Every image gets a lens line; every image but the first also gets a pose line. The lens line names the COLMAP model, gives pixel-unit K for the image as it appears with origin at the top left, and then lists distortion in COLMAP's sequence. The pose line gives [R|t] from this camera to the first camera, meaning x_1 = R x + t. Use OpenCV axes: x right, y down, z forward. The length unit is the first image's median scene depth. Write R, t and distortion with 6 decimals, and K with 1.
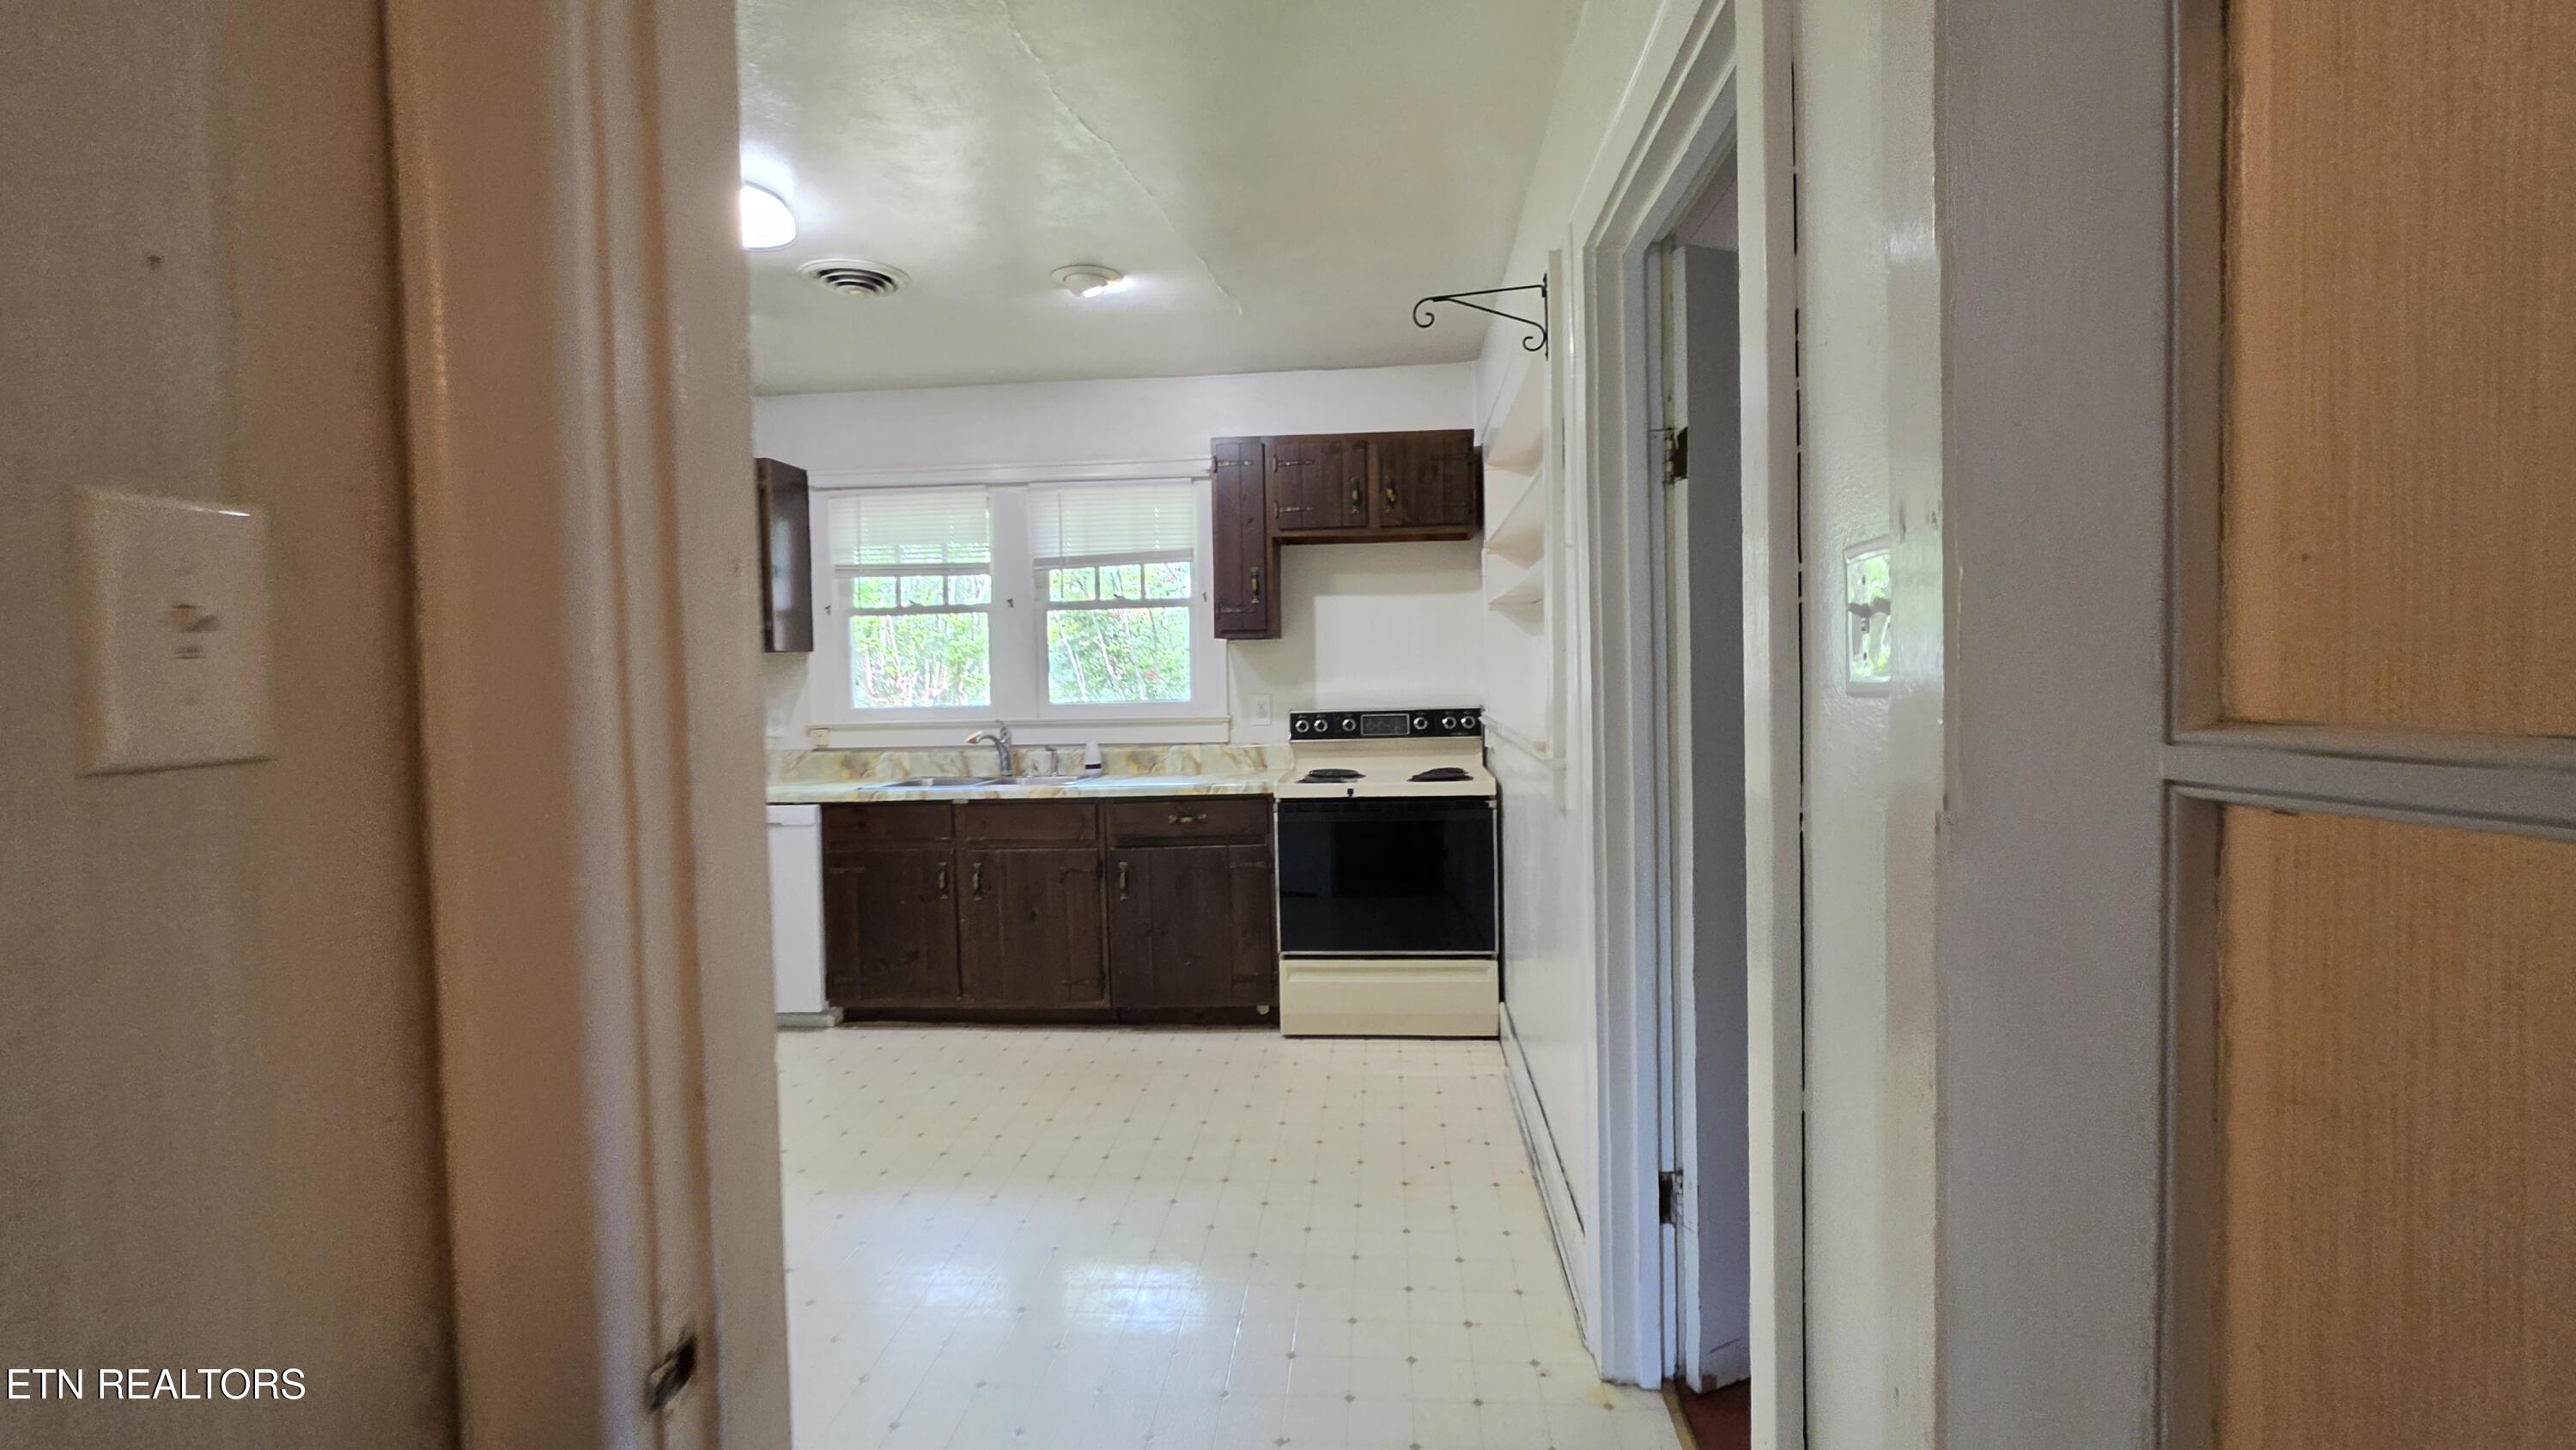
lens RADIAL K [[1079.1, 0, 1267.1], [0, 1079.1, 669.2], [0, 0, 1]] dist [-0.001478, 0.000073]
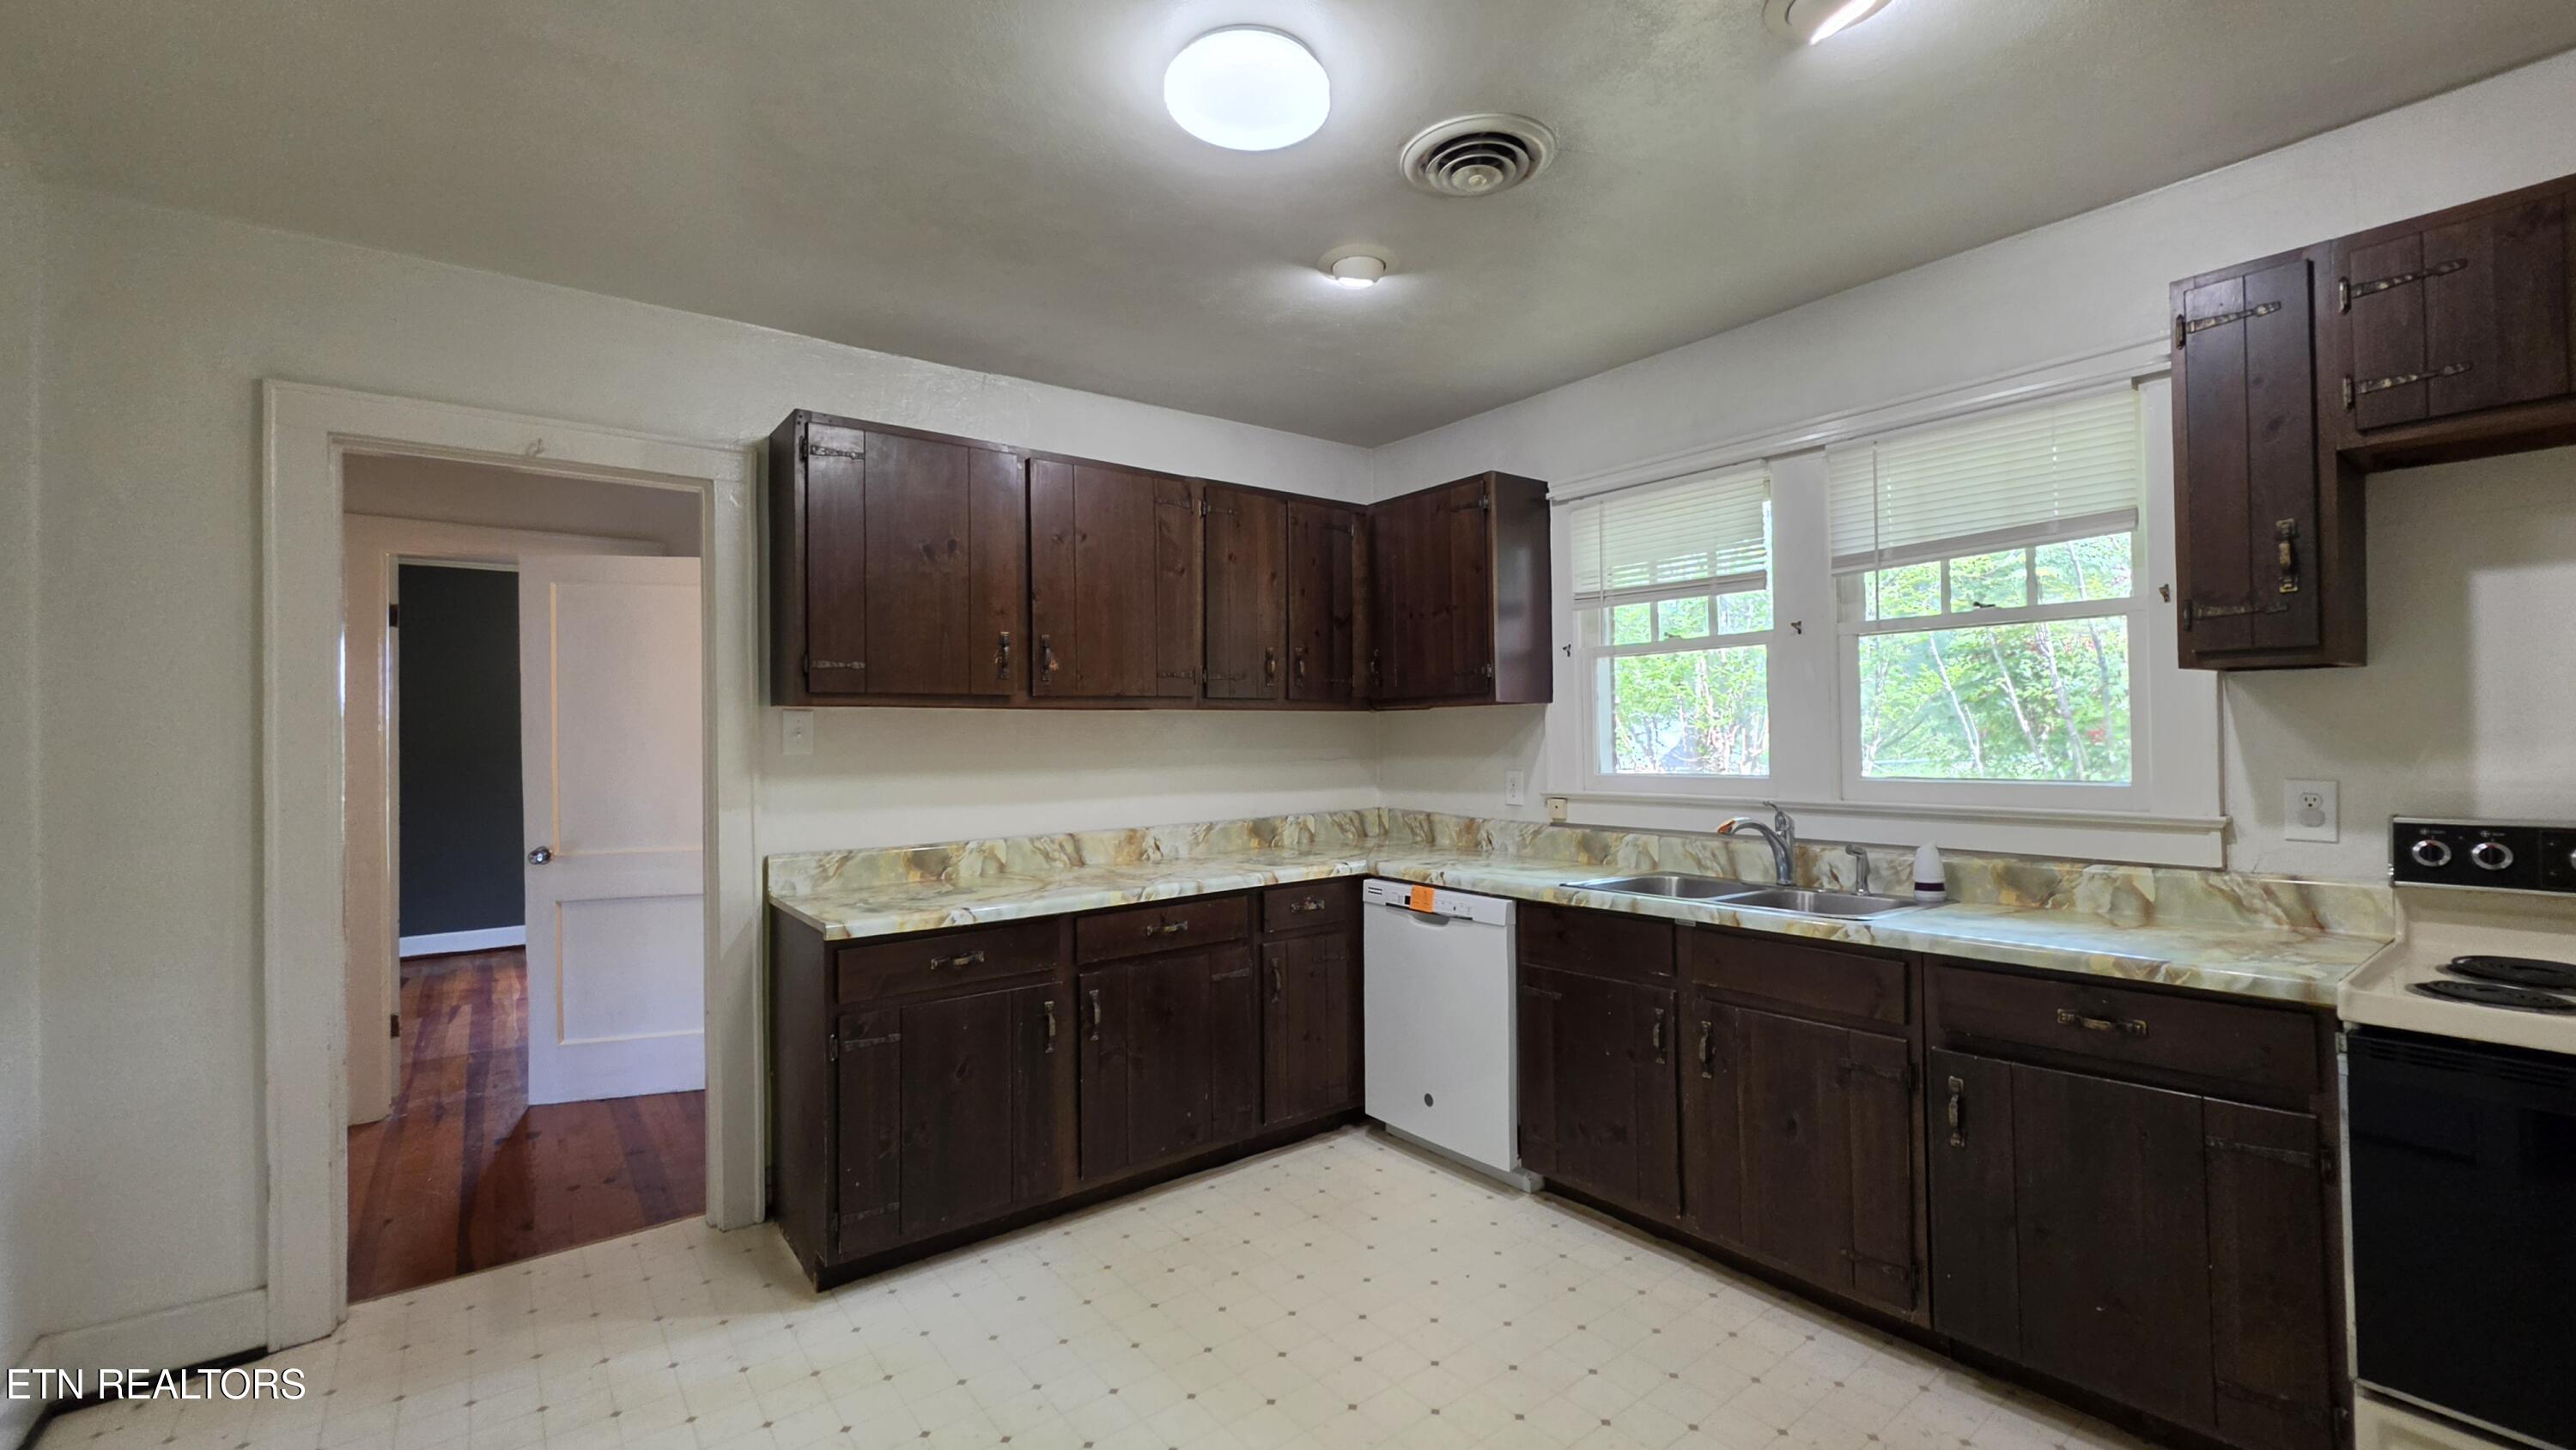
lens RADIAL K [[1050.1, 0, 1302.5], [0, 1050.1, 712.5], [0, 0, 1]] dist [-0.003185, -0.000032]
pose [[0.699390, -0.004292, -0.714728, 0.015390], [-0.002828, 0.999958, -0.008772, -0.001637], [0.714735, 0.008156, 0.699348, 0.352815]]
